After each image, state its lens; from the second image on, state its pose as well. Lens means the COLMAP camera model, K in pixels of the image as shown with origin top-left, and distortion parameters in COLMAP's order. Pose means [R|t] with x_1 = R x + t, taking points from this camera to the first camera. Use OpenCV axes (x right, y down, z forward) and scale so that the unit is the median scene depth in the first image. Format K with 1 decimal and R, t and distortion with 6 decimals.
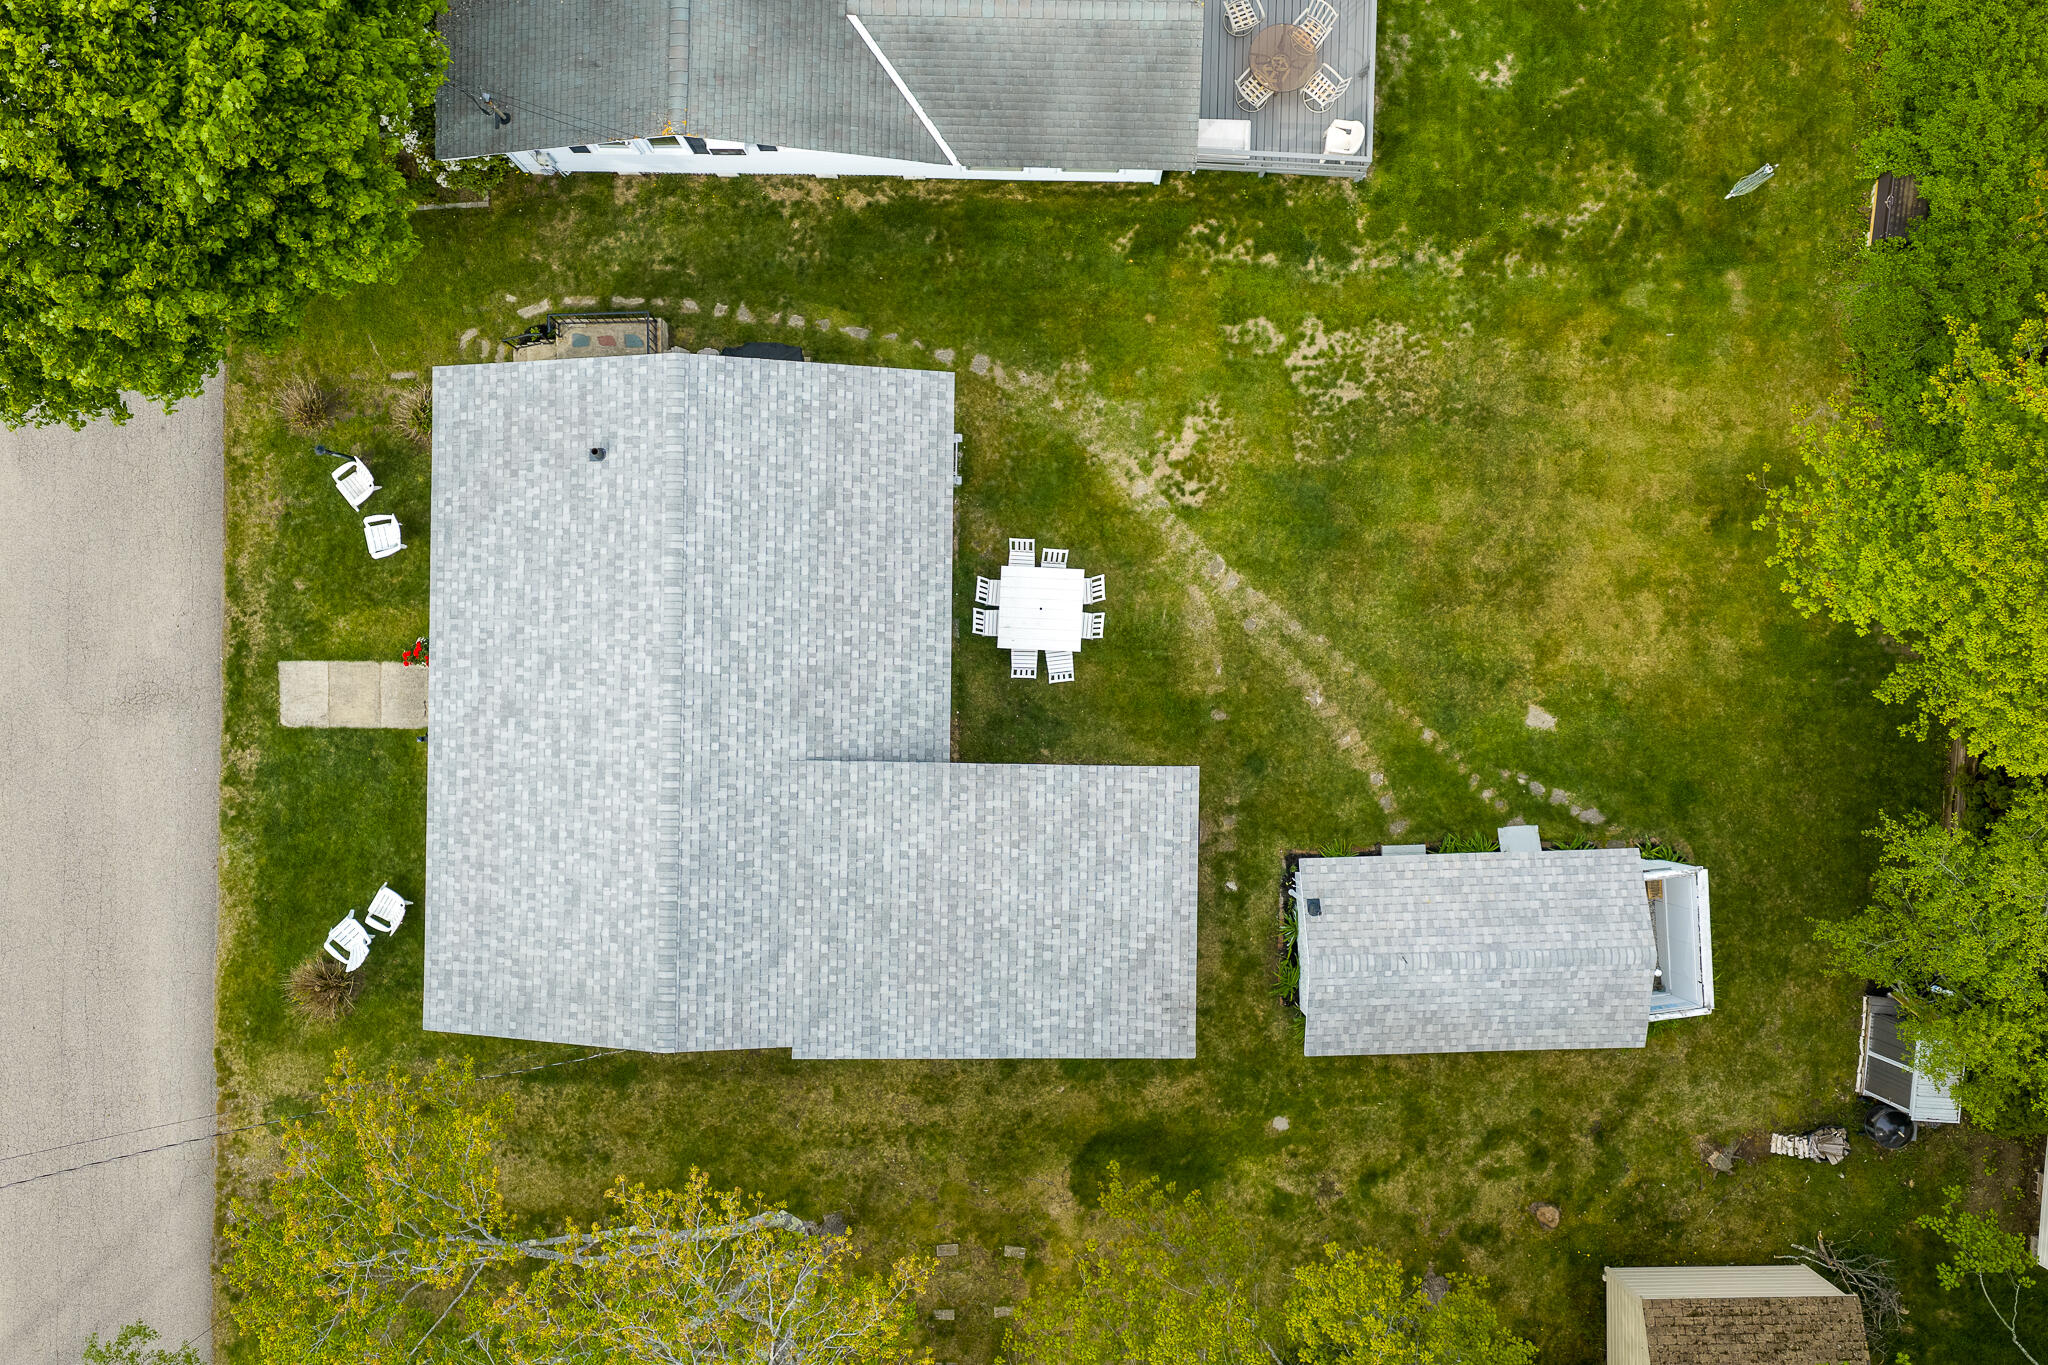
lens RADIAL K [[1690.6, 0, 1022.8], [0, 1690.6, 689.9], [0, 0, 1]] dist [0.007672, -0.015907]
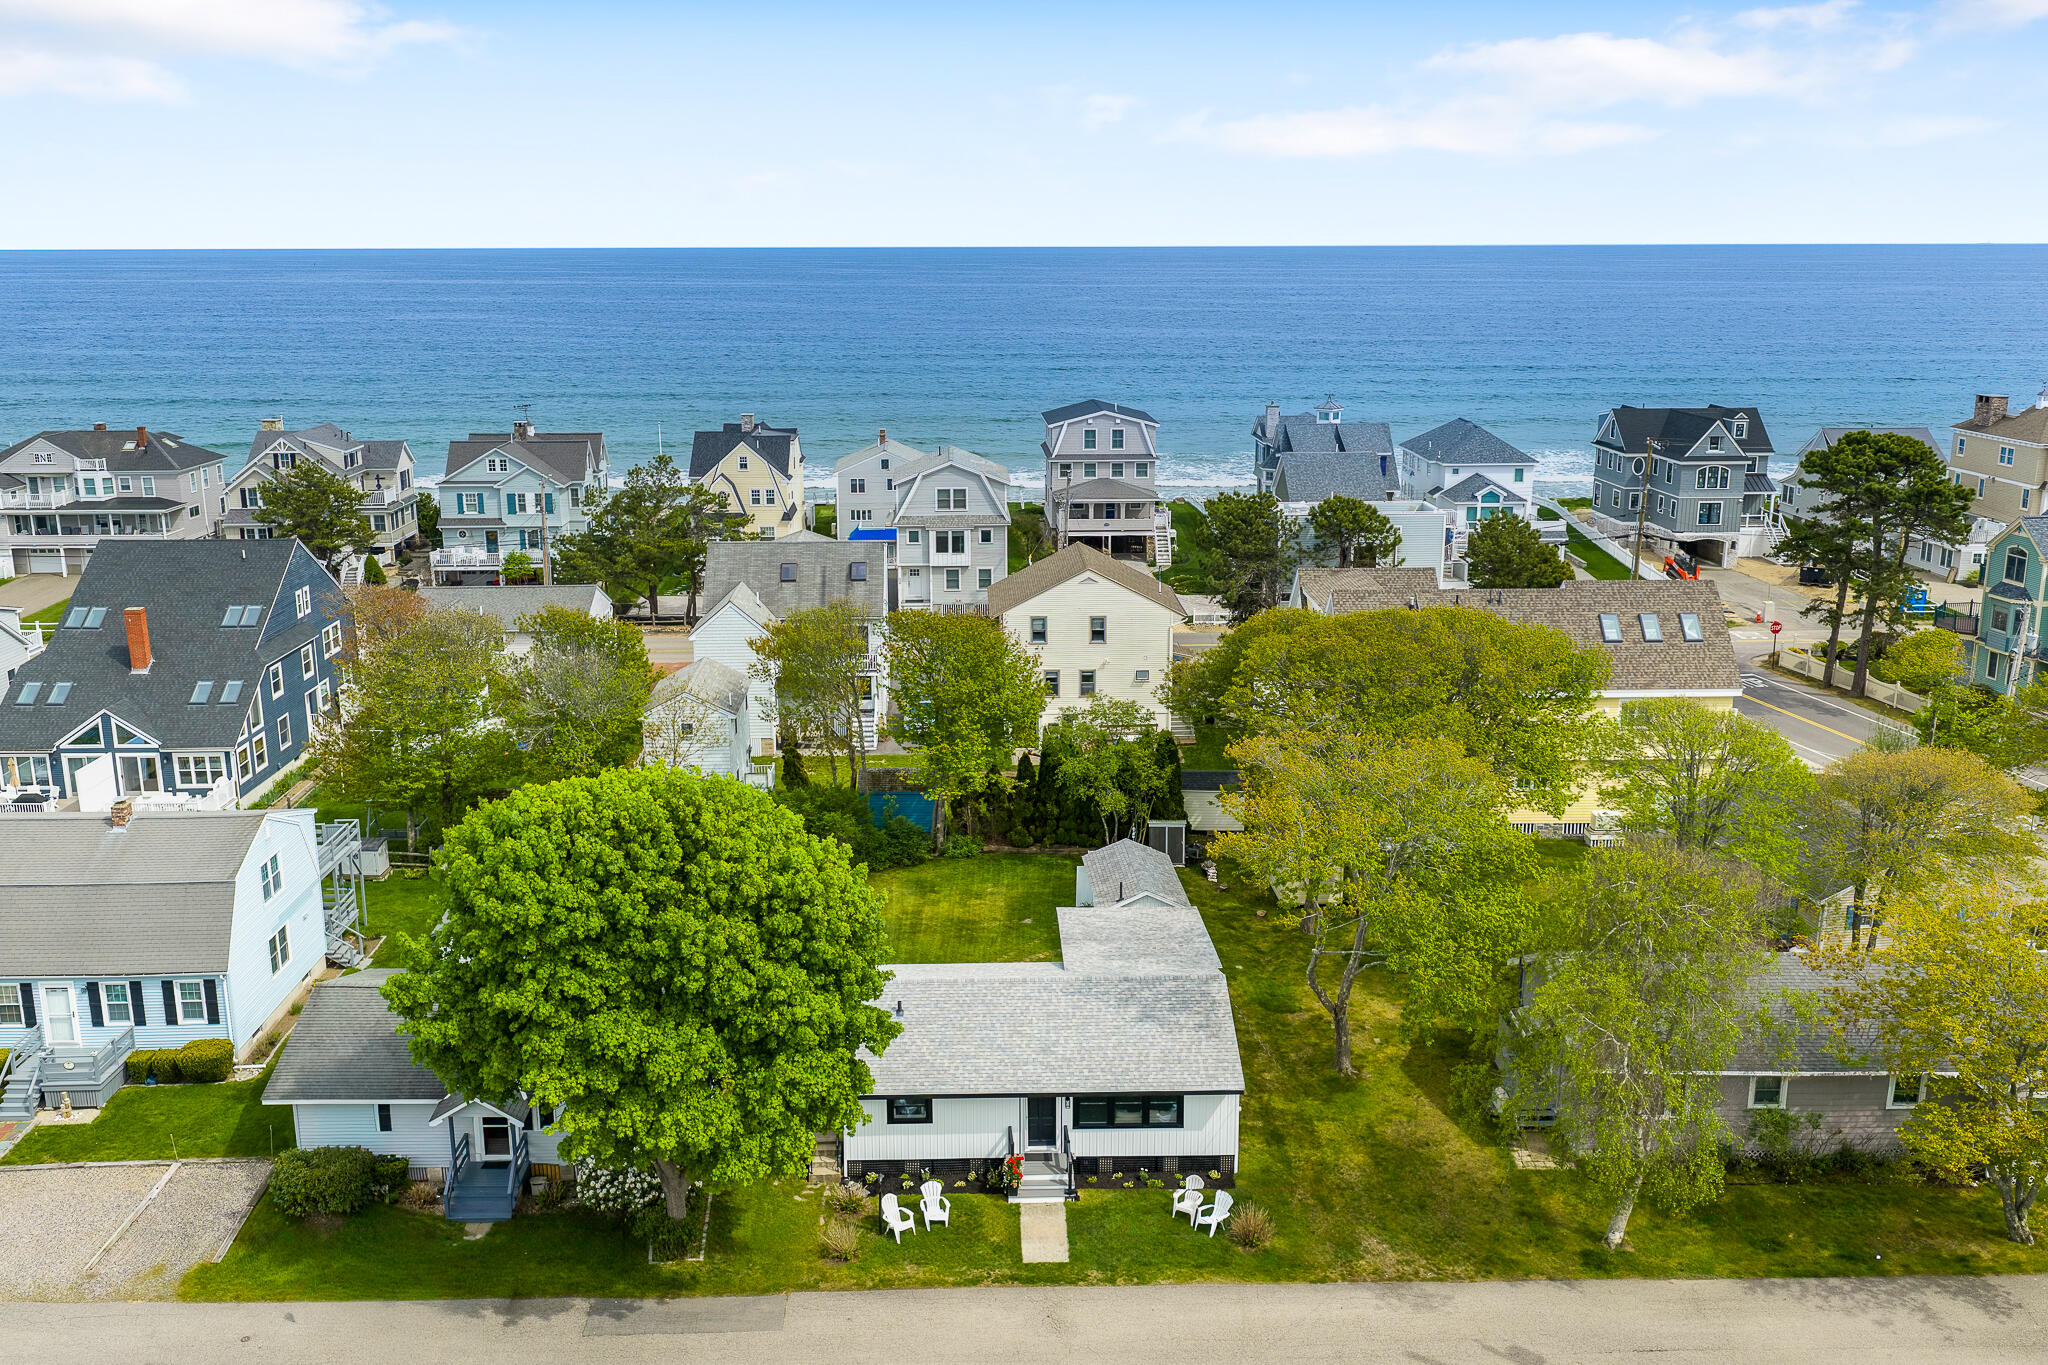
lens RADIAL K [[1690.6, 0, 1018.5], [0, 1690.6, 684.9], [0, 0, 1]] dist [0.007672, -0.015907]
pose [[-0.033435, -0.231932, 0.972157, -1.672939], [0.999425, -0.013253, 0.031211, -0.057118], [0.005645, 0.972642, 0.232242, 0.220001]]
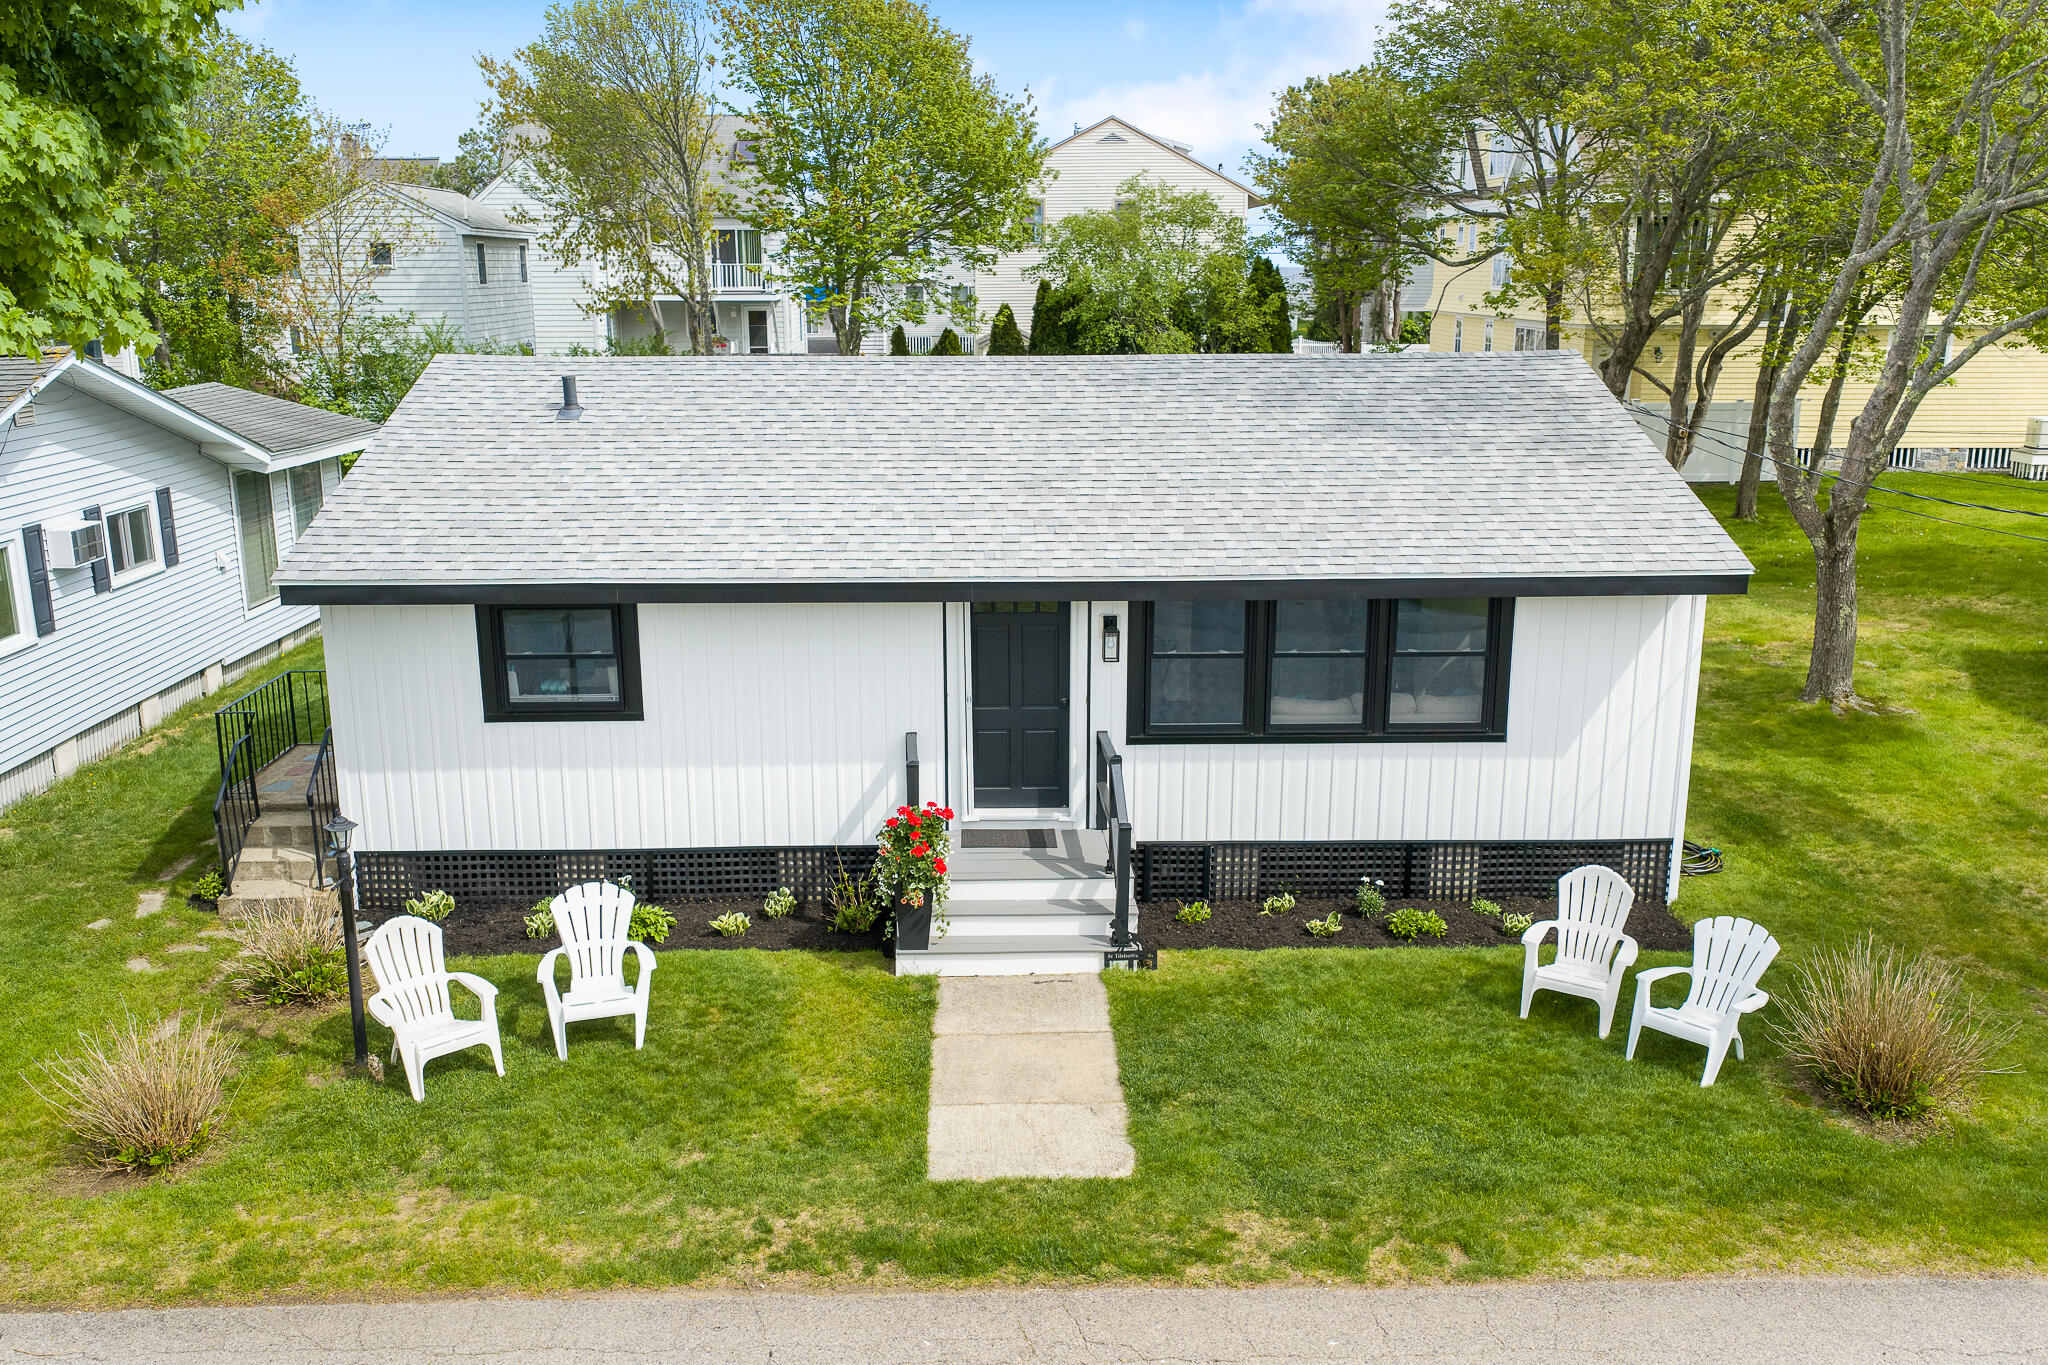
lens RADIAL K [[1690.6, 0, 1025.9], [0, 1690.6, 684.8], [0, 0, 1]] dist [0.007672, -0.015907]
pose [[-0.038811, -0.239493, 0.970122, -0.718703], [0.999241, -0.012461, 0.036900, -0.009098], [0.003252, 0.970818, 0.239795, 0.837647]]
